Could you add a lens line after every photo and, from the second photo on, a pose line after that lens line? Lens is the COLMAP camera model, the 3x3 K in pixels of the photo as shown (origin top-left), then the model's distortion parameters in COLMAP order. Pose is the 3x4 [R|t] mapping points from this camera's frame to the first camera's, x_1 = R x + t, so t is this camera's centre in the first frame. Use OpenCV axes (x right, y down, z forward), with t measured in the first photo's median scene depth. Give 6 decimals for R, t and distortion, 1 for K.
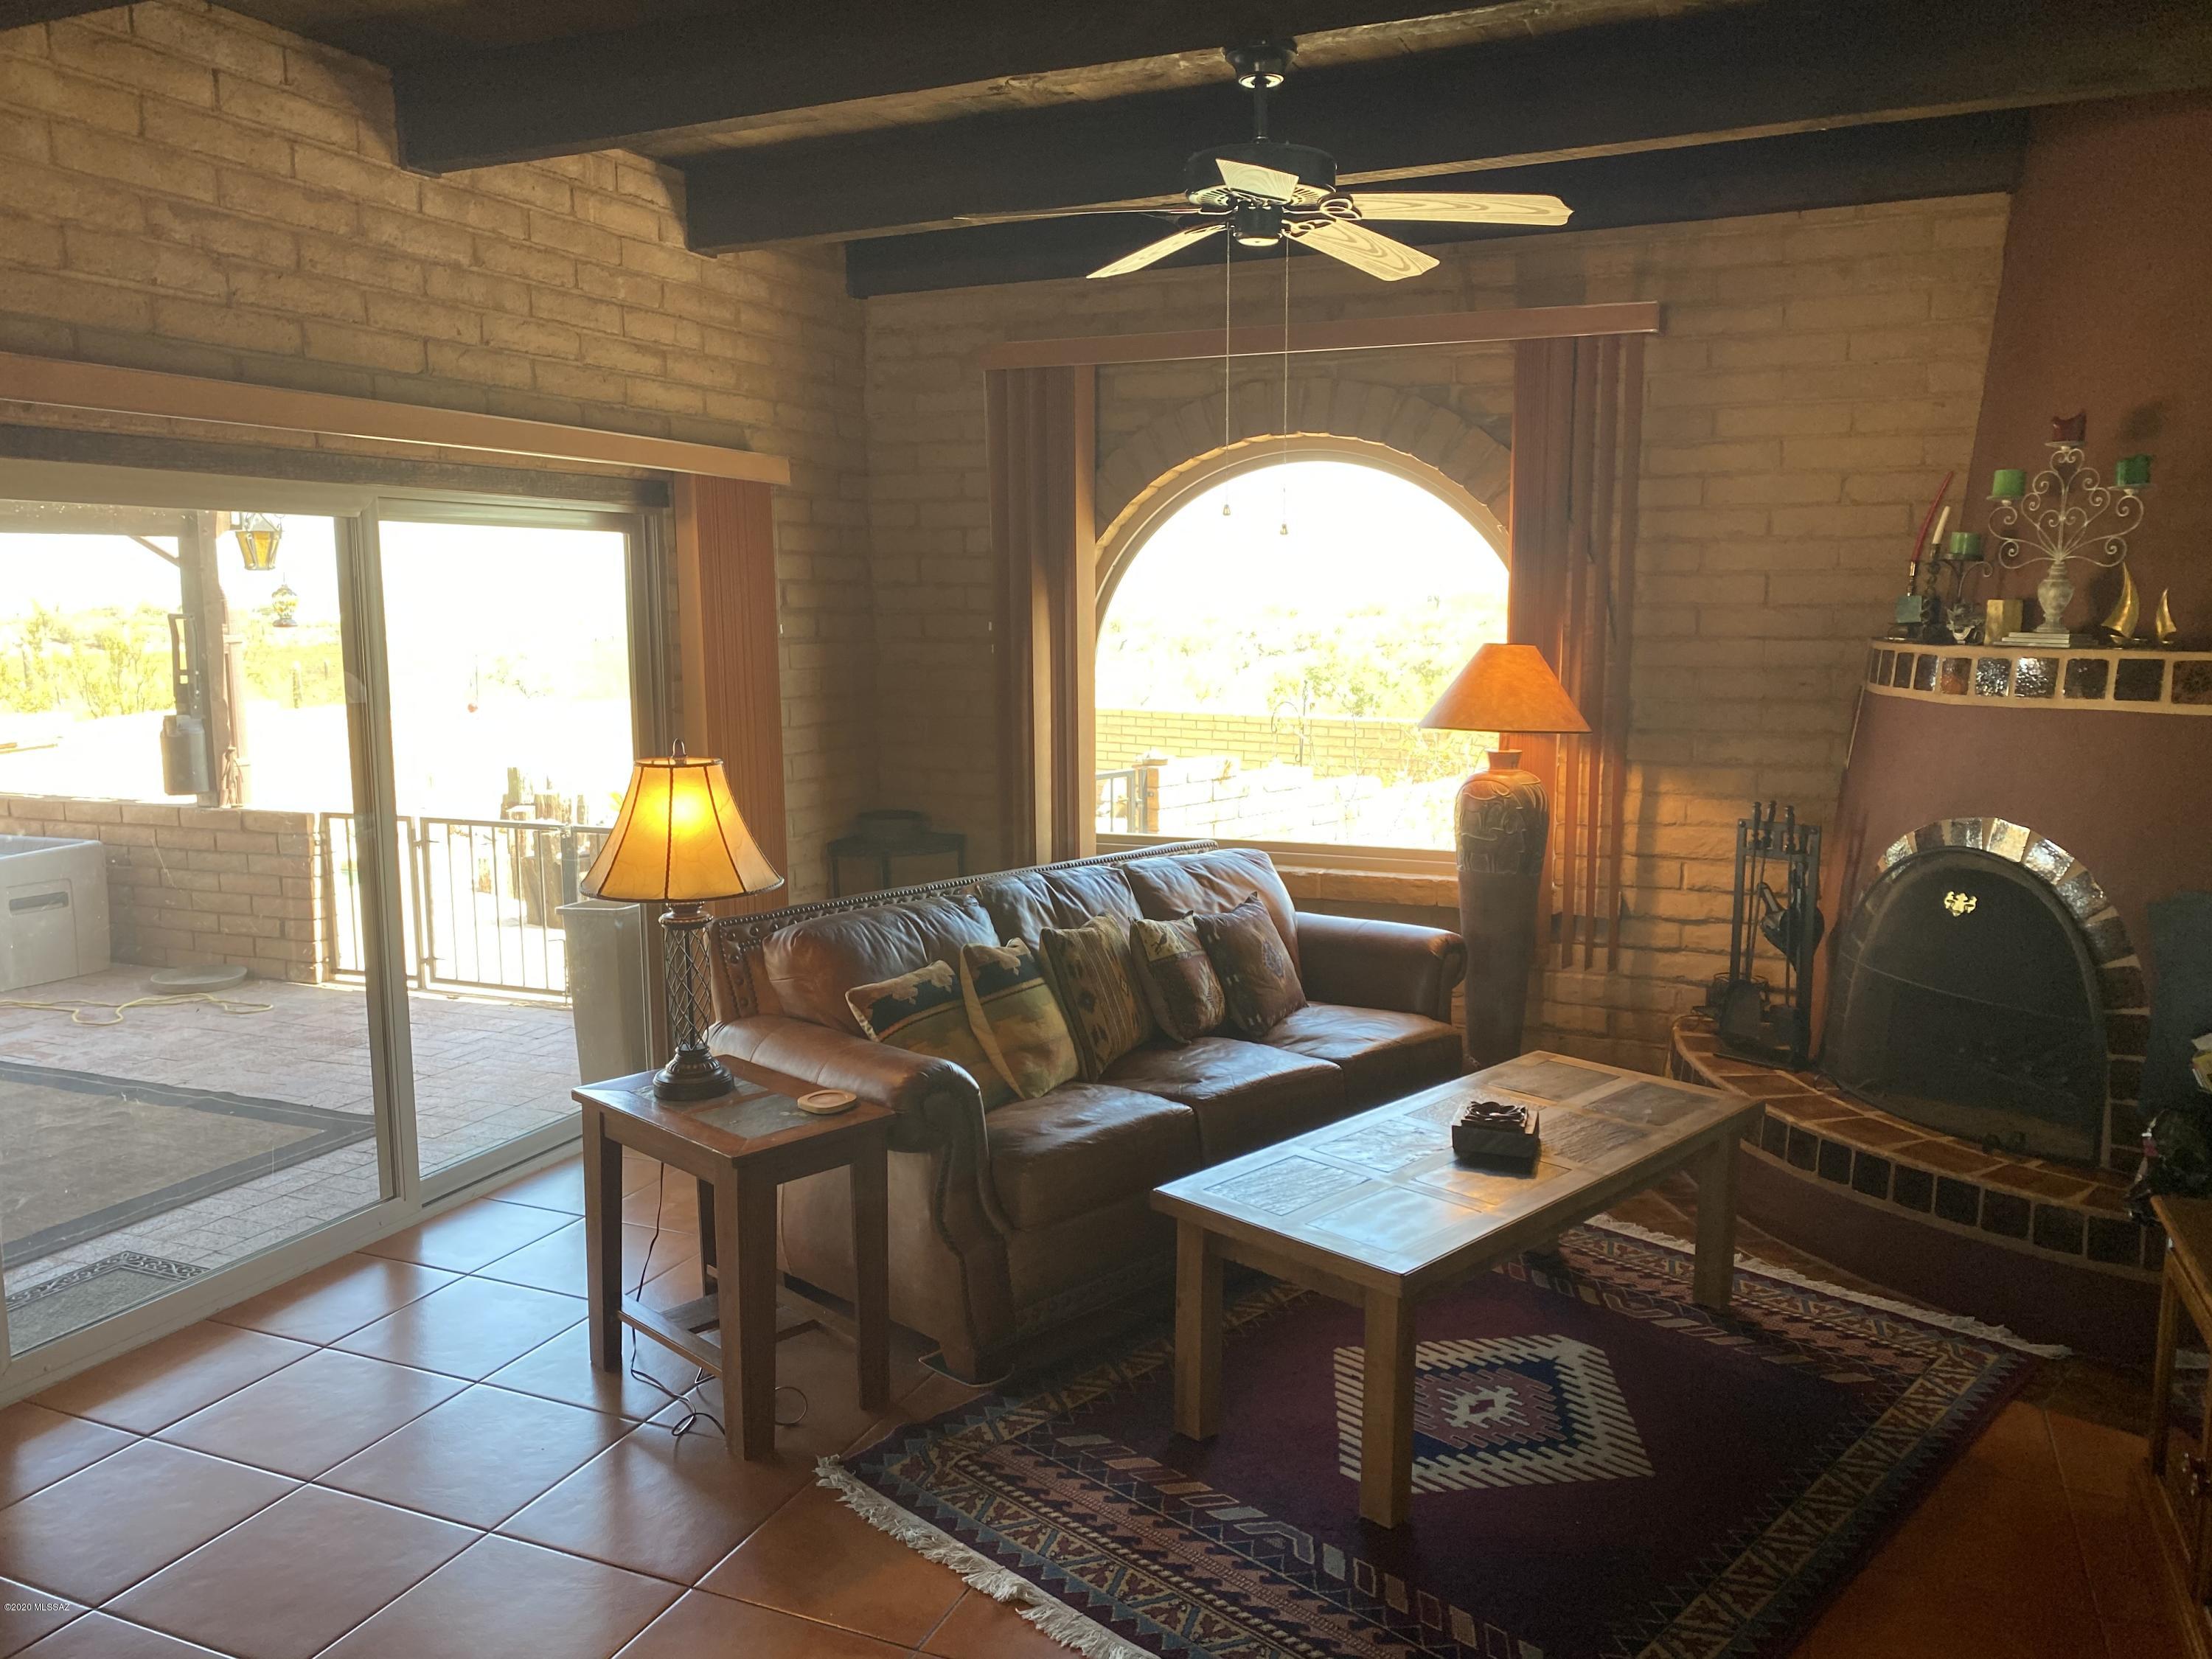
lens RADIAL K [[1676.3, 0, 1083.9], [0, 1676.3, 820.0], [0, 0, 1]] dist [0.015103, -0.000981]
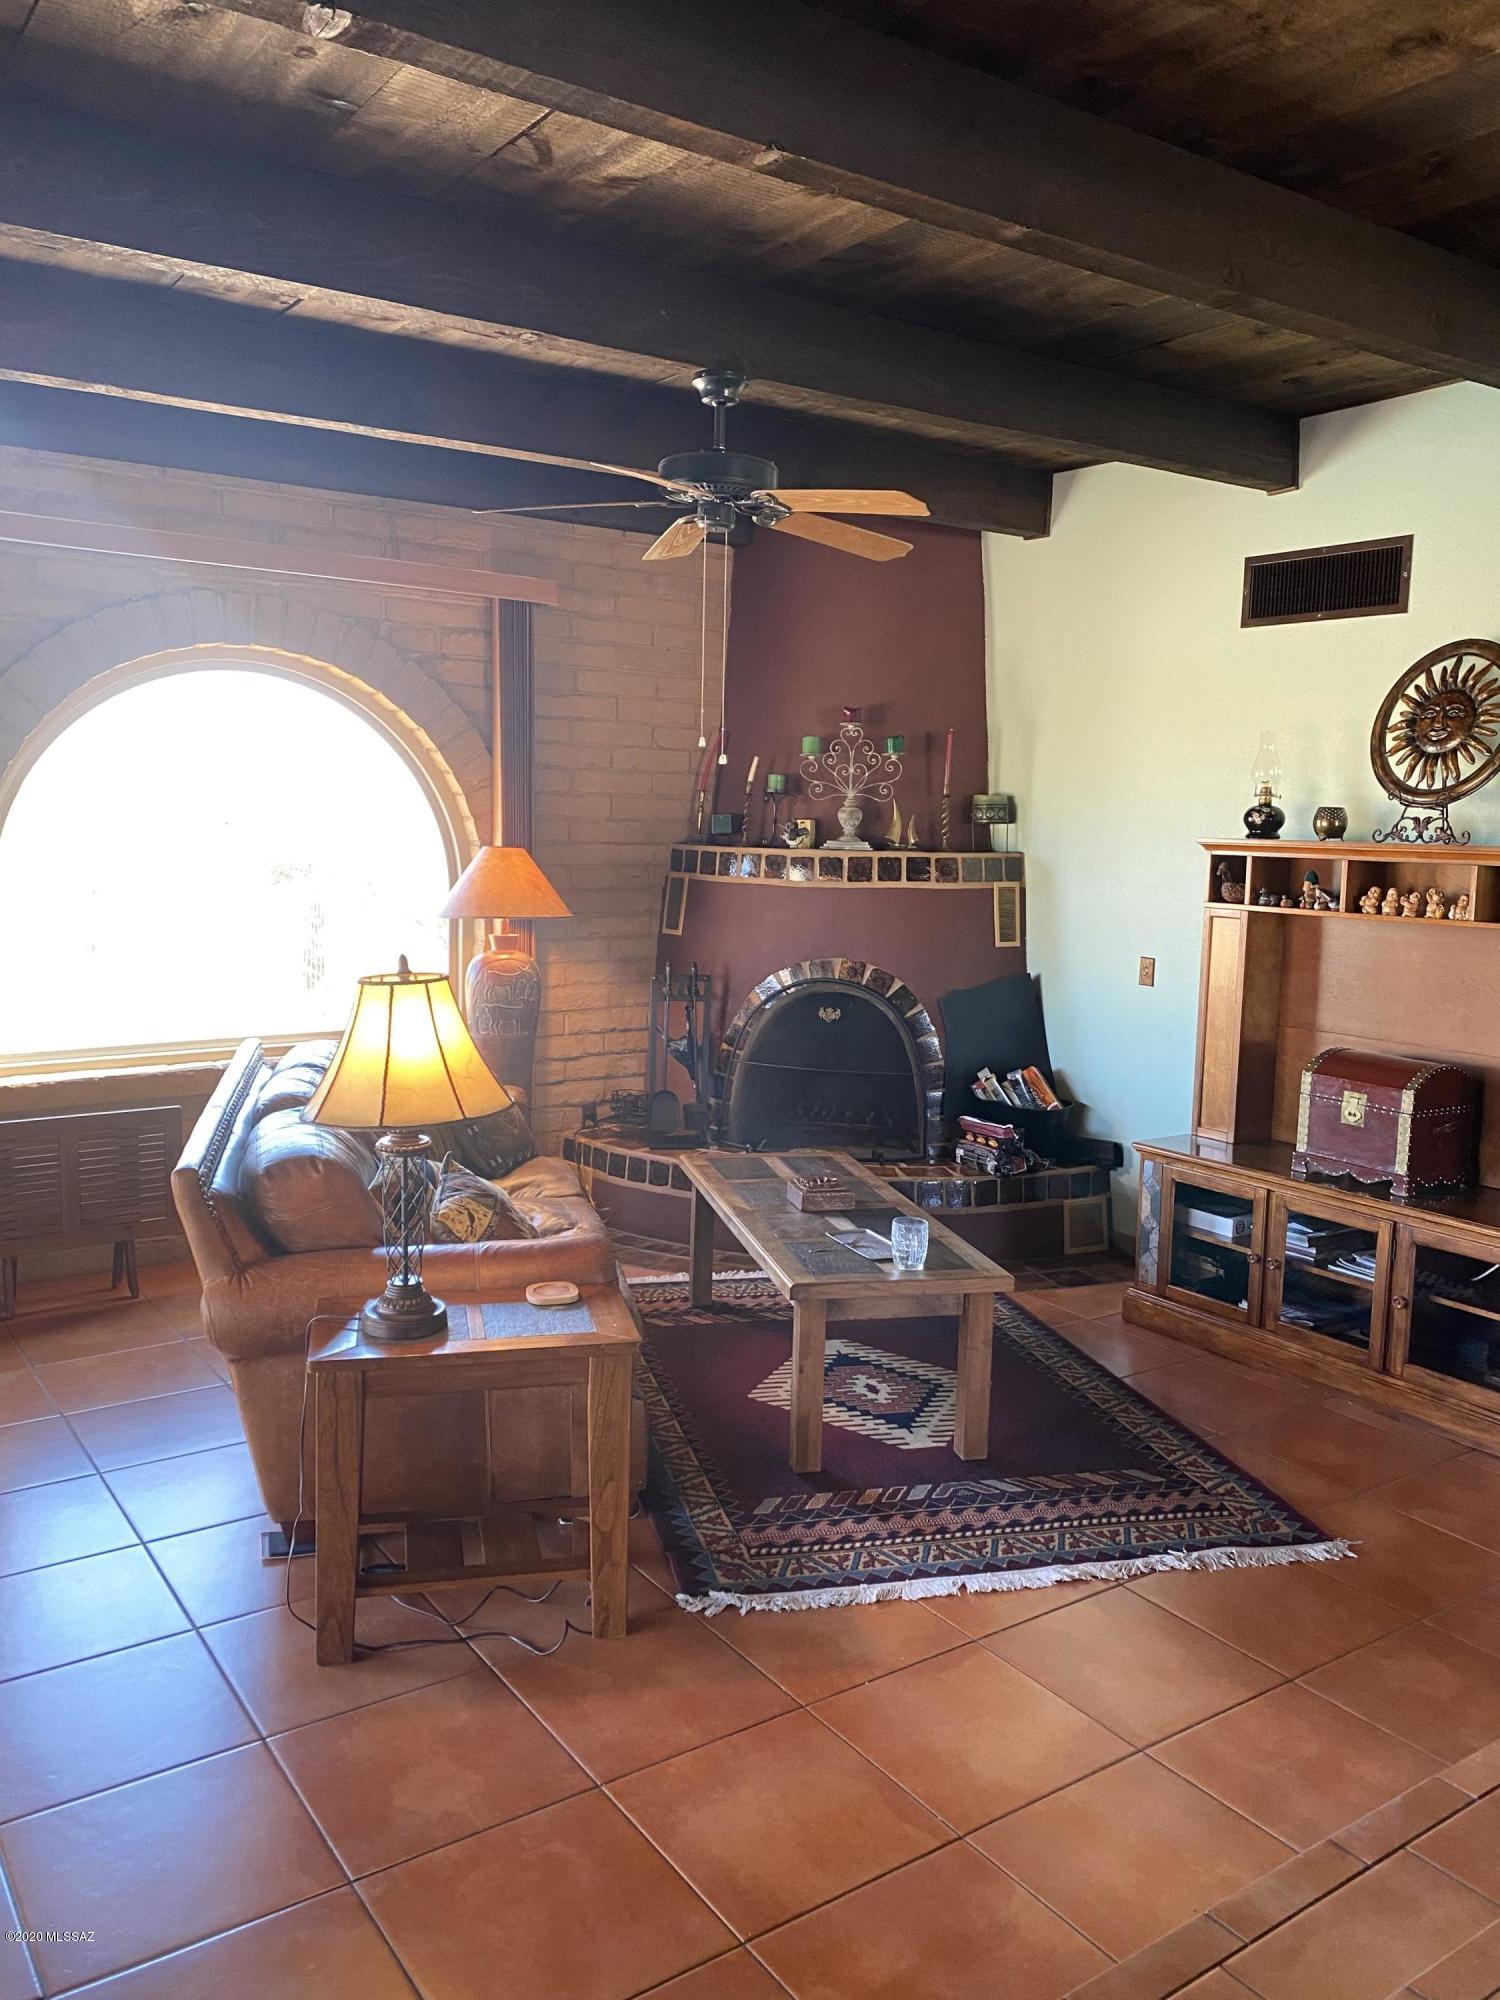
lens RADIAL K [[1515.7, 0, 727.8], [0, 1515.7, 1002.1], [0, 0, 1]] dist [0.015103, -0.000981]
pose [[0.529619, -0.084269, 0.844040, -0.658516], [0.086285, 0.995244, 0.045223, -0.031210], [-0.843836, 0.048877, 0.534371, 0.306988]]
